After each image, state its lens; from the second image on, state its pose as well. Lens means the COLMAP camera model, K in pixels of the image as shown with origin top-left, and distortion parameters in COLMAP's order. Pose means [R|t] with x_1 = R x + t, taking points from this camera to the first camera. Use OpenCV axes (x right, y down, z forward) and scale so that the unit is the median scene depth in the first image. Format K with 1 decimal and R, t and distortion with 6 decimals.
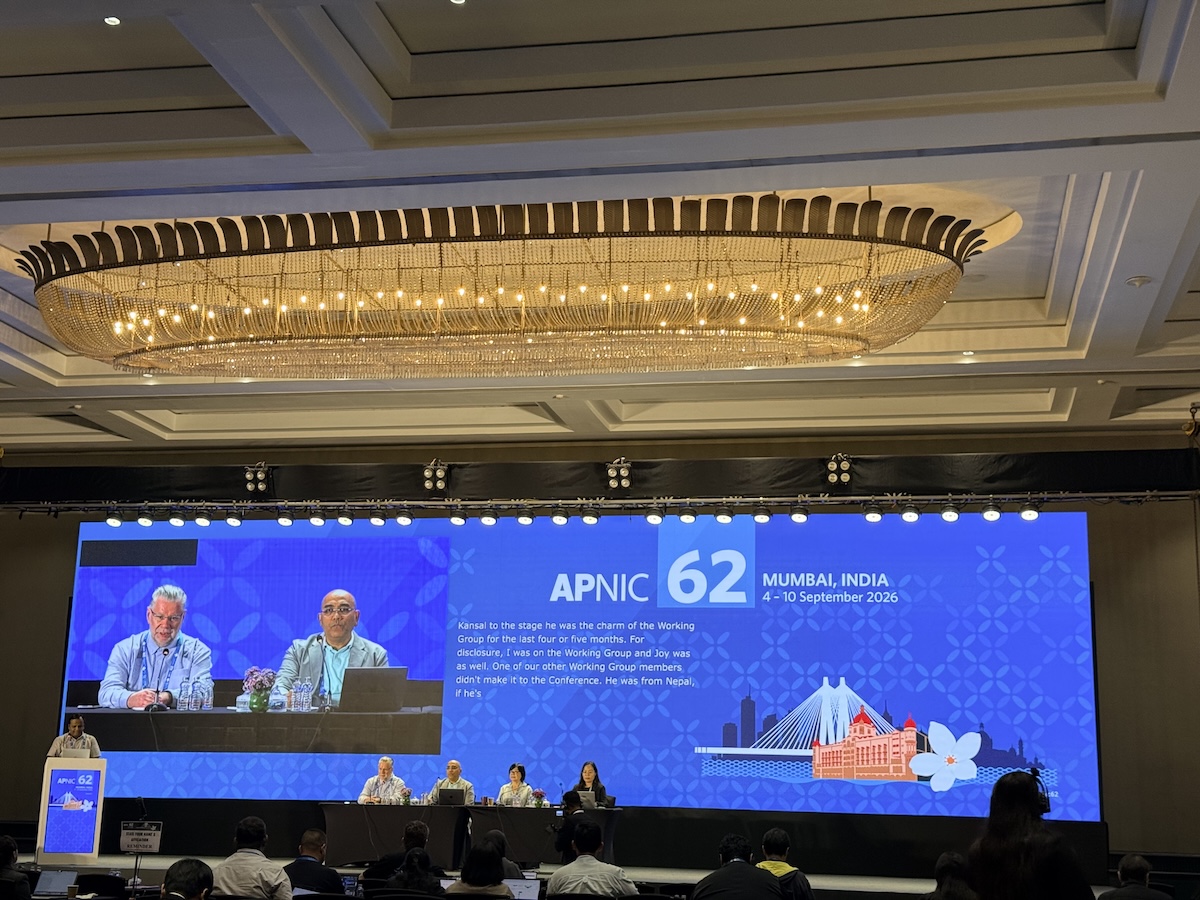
lens RADIAL K [[1694.7, 0, 596.7], [0, 1694.7, 457.4], [0, 0, 1]] dist [0.148327, 0.000000]
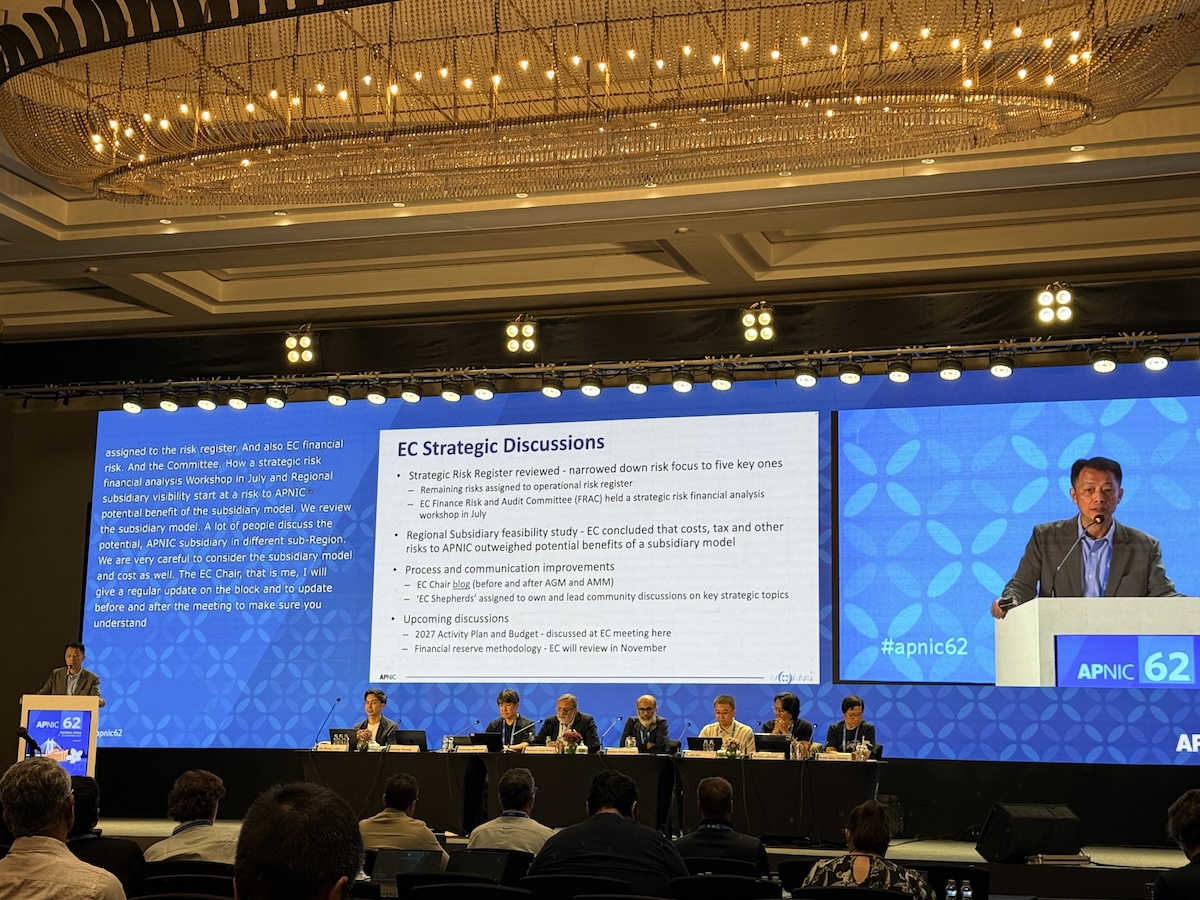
lens RADIAL K [[1860.5, 0, 600.8], [0, 1860.5, 443.6], [0, 0, 1]] dist [0.133153, 0.000000]
pose [[0.994044, -0.024620, -0.106165, 0.030503], [0.027750, 0.999220, 0.028106, 0.038619], [0.105390, -0.030885, 0.993951, 0.162414]]
